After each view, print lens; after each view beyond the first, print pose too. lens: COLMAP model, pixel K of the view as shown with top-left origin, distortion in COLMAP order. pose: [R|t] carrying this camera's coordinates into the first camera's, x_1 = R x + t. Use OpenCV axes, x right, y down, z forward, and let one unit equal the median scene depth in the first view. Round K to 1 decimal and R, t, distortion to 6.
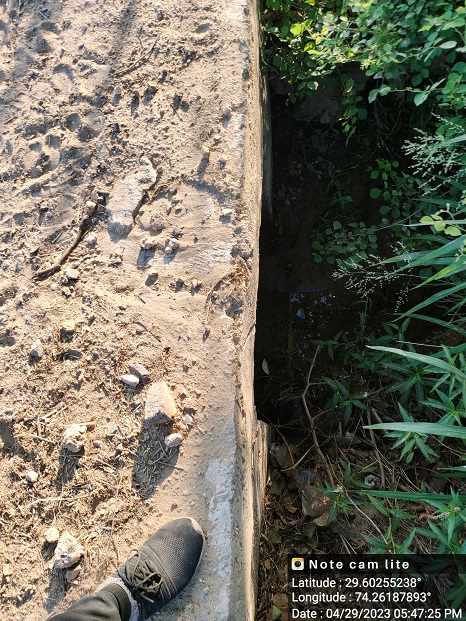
lens RADIAL K [[466.6, 0, 234.3], [0, 466.6, 311.1], [0, 0, 1]] dist [-0.001732, -0.029194]
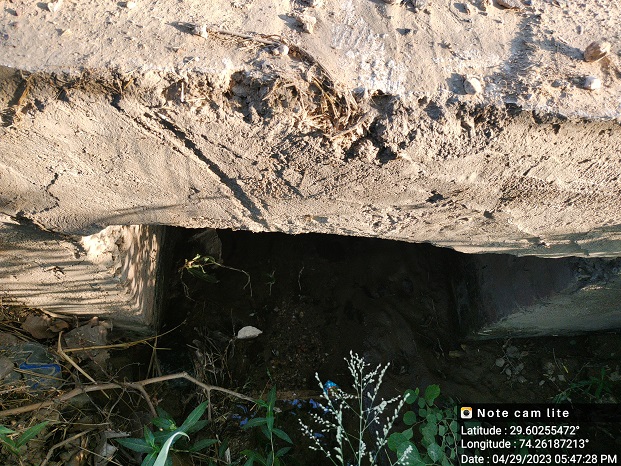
lens RADIAL K [[466.6, 0, 311.1], [0, 466.6, 230.9], [0, 0, 1]] dist [-0.001732, -0.029194]
pose [[0.036443, 0.958820, -0.281667, 0.235937], [-0.994228, 0.063246, 0.086659, -0.086715], [0.100904, 0.276883, 0.955591, 0.595503]]
